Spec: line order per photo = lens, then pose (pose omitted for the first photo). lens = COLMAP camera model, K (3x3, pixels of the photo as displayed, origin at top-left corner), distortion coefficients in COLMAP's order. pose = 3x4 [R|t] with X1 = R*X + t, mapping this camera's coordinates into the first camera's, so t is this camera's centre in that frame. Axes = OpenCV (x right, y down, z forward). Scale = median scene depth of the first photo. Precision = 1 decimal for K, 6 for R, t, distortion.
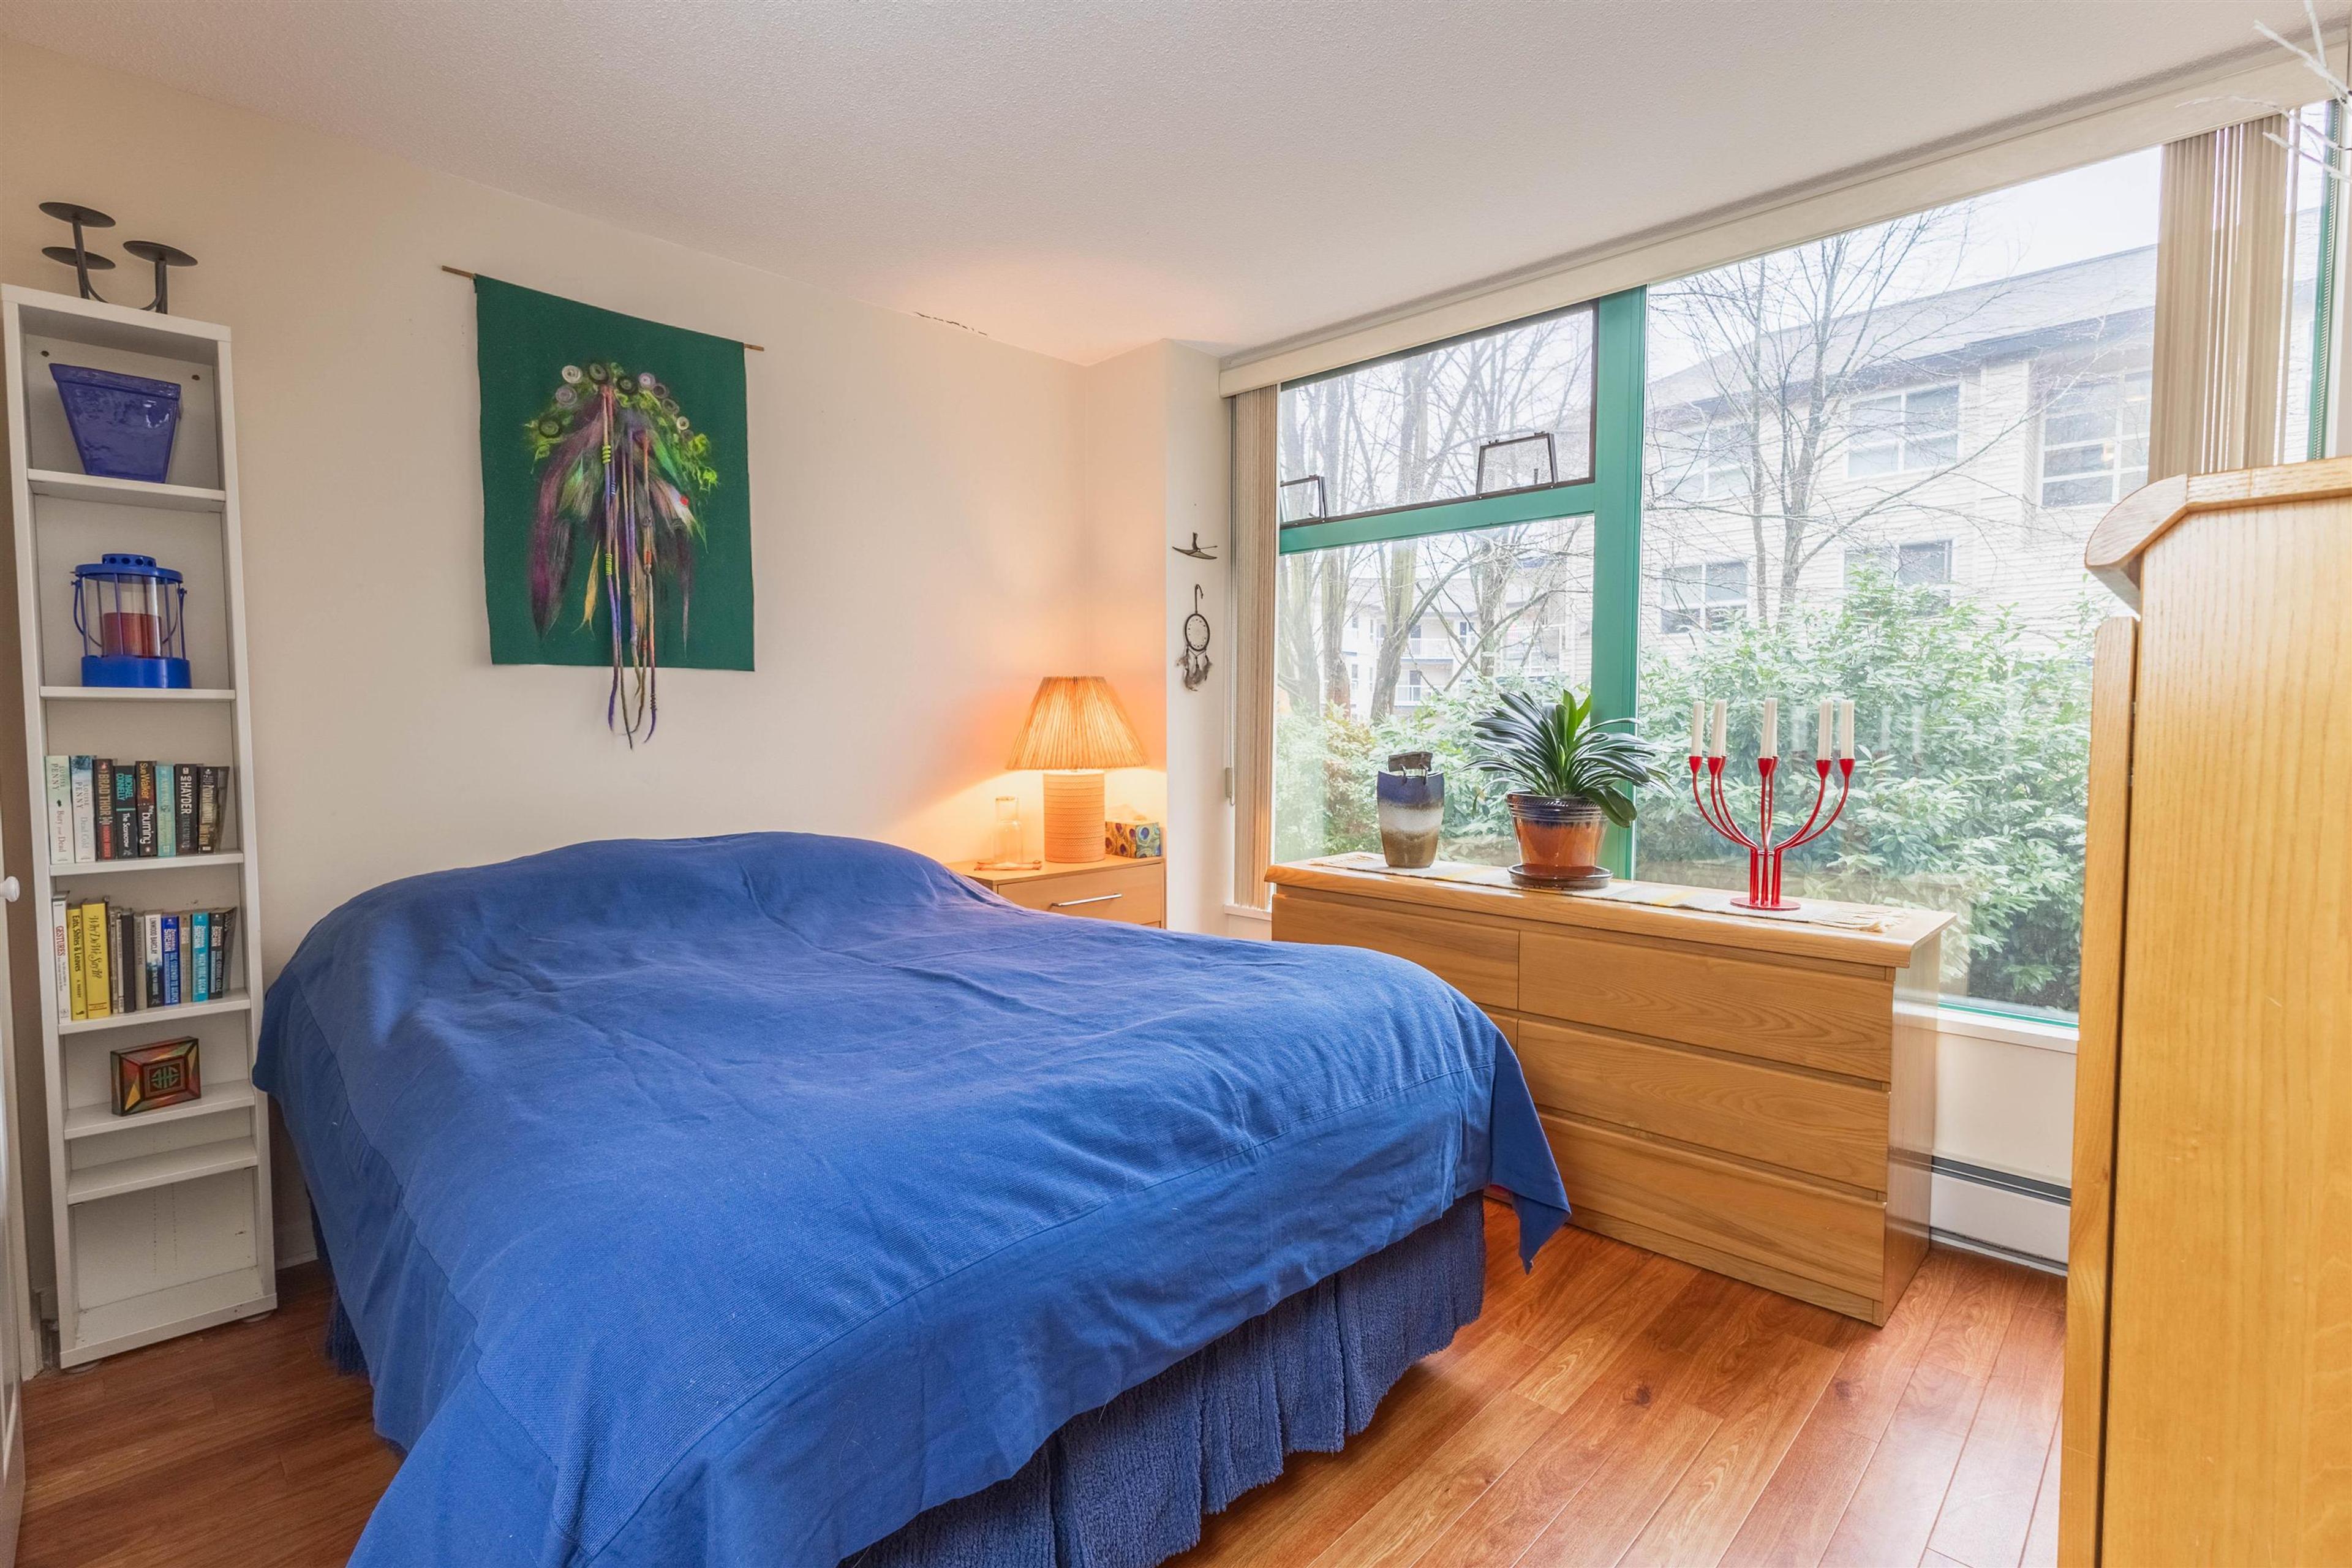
lens RADIAL K [[1089.4, 0, 1182.5], [0, 1089.4, 788.8], [0, 0, 1]] dist [0.000629, 0.001493]
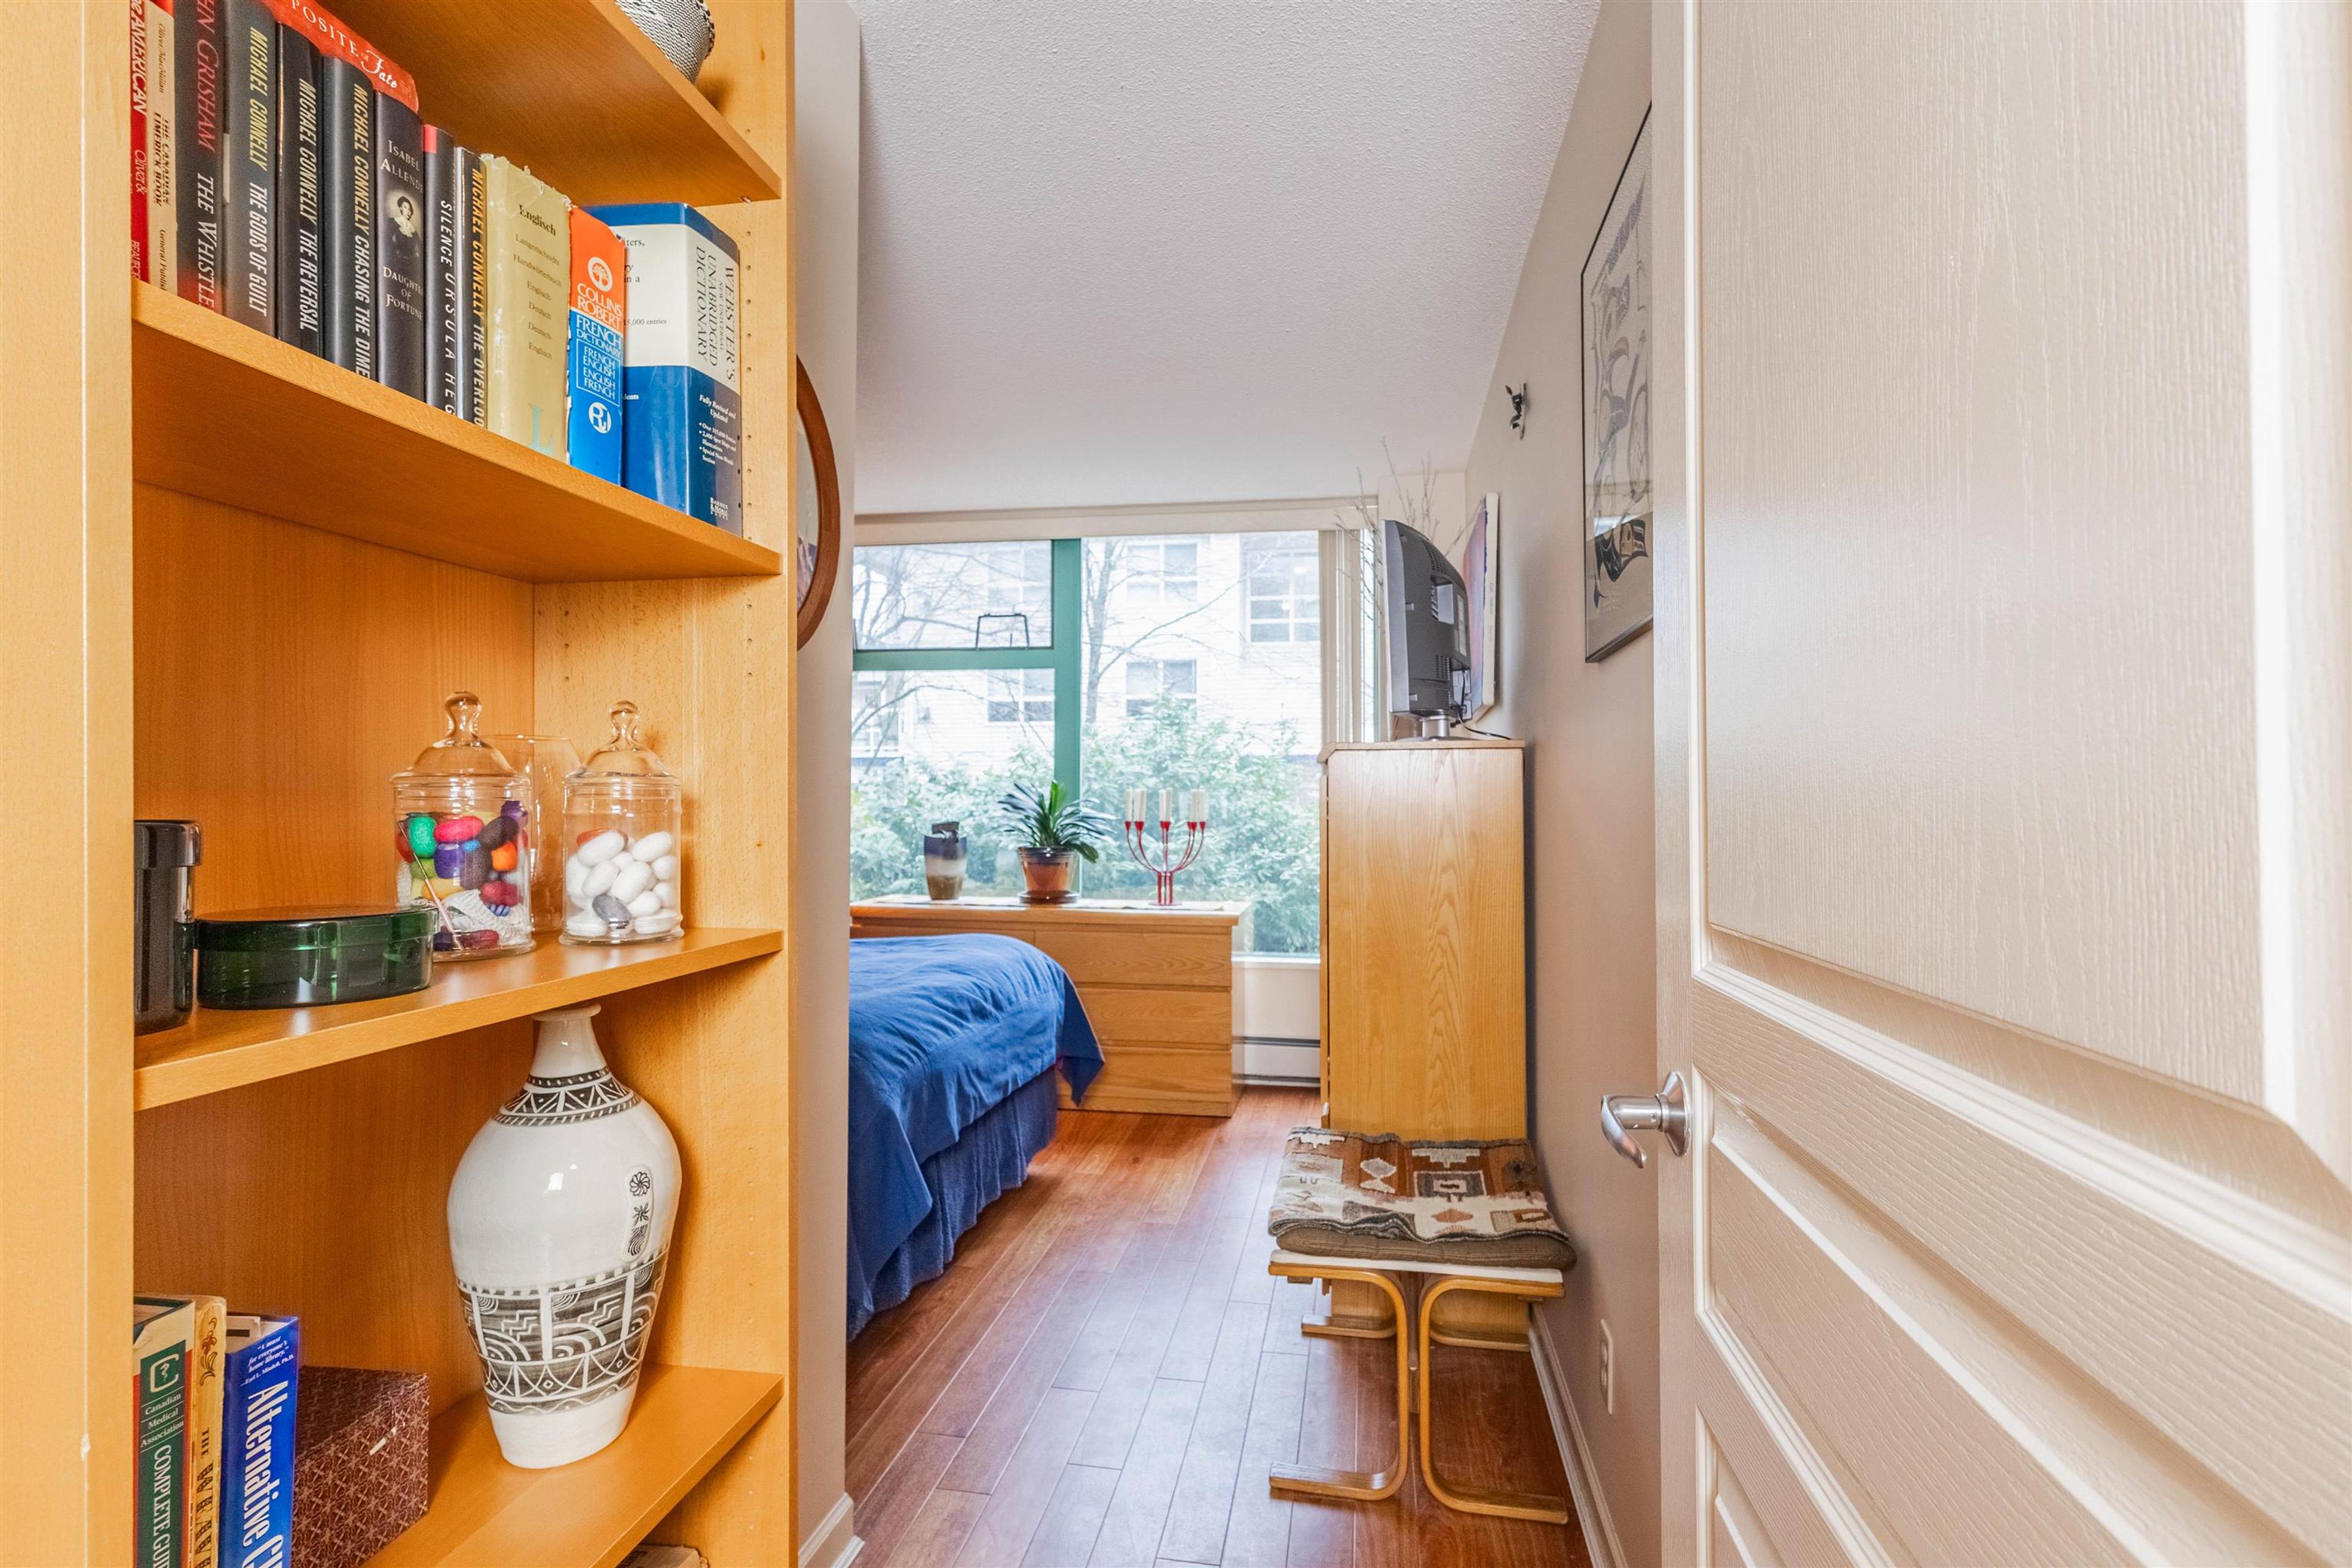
lens RADIAL K [[1089.4, 0, 1174.7], [0, 1089.4, 791.9], [0, 0, 1]] dist [0.000629, 0.001493]
pose [[0.827323, 0.005809, 0.561696, -0.401990], [0.031641, 0.997877, -0.056924, 0.022989], [-0.560834, 0.064867, 0.825383, -0.434029]]
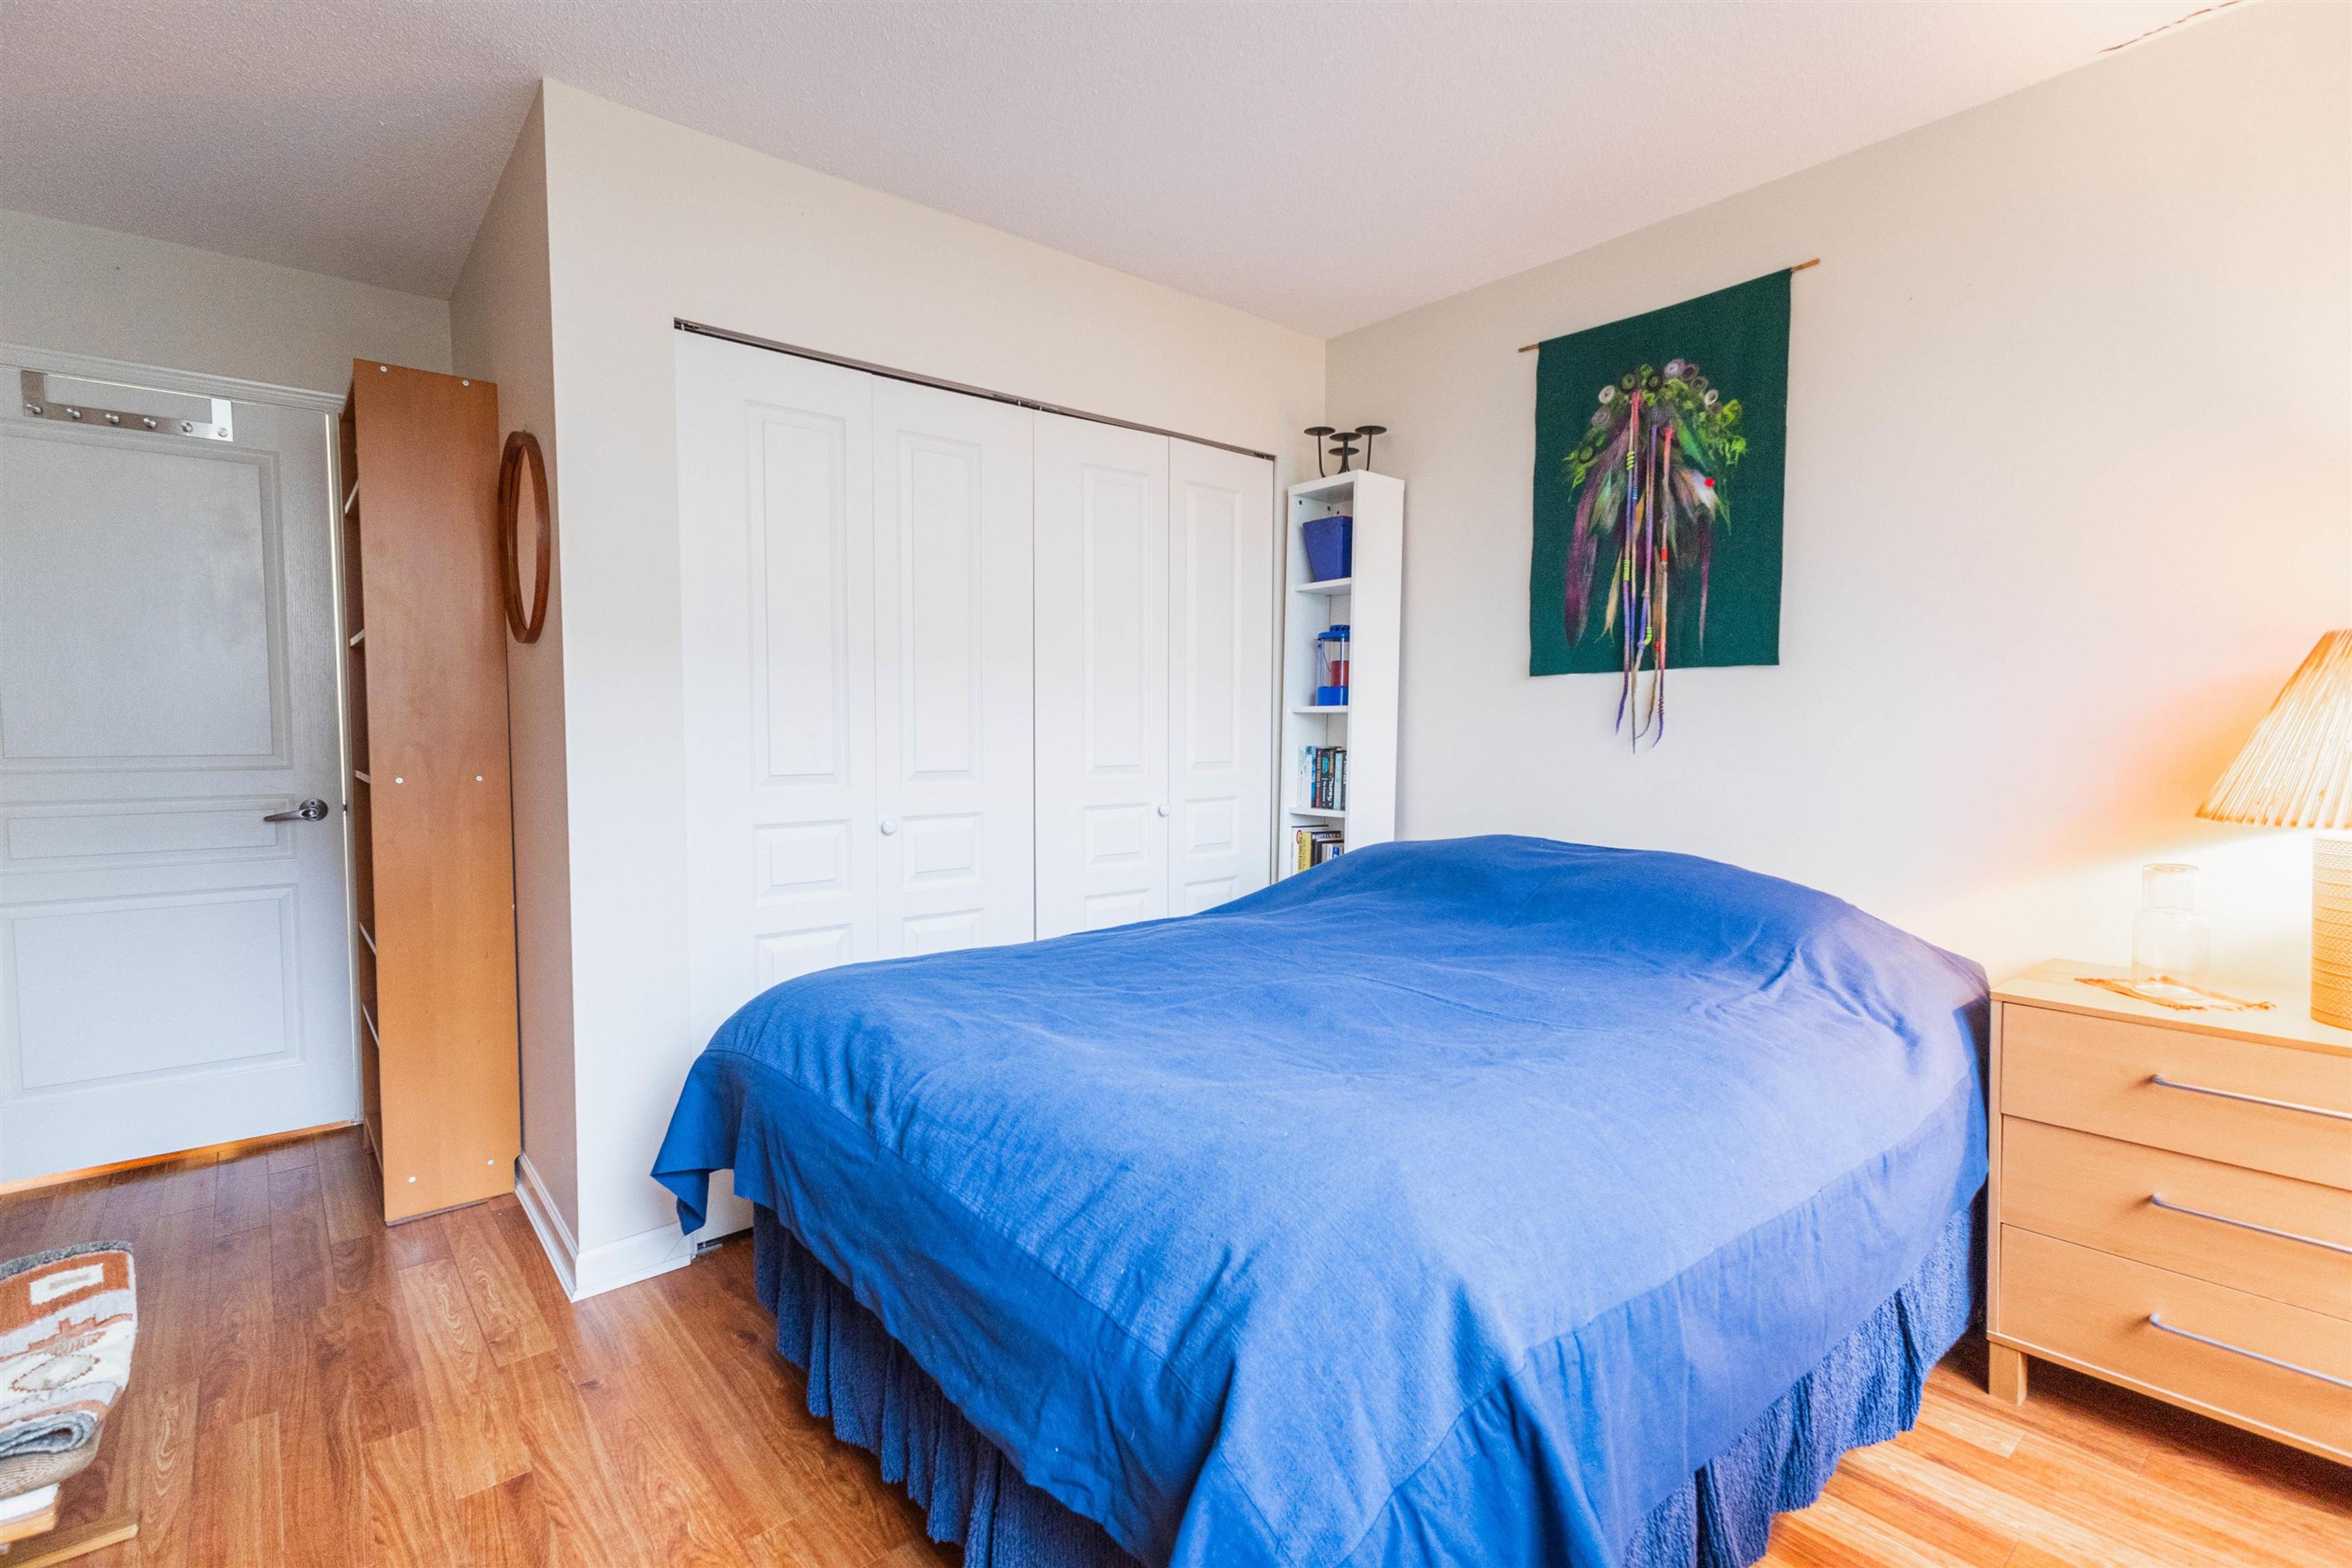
lens RADIAL K [[1089.4, 0, 1174.1], [0, 1089.4, 788.7], [0, 0, 1]] dist [0.000629, 0.001493]
pose [[-0.092588, 0.053822, -0.994249, 0.531349], [-0.065495, 0.996046, 0.060018, -0.038218], [0.993548, 0.070675, -0.088697, 0.696743]]
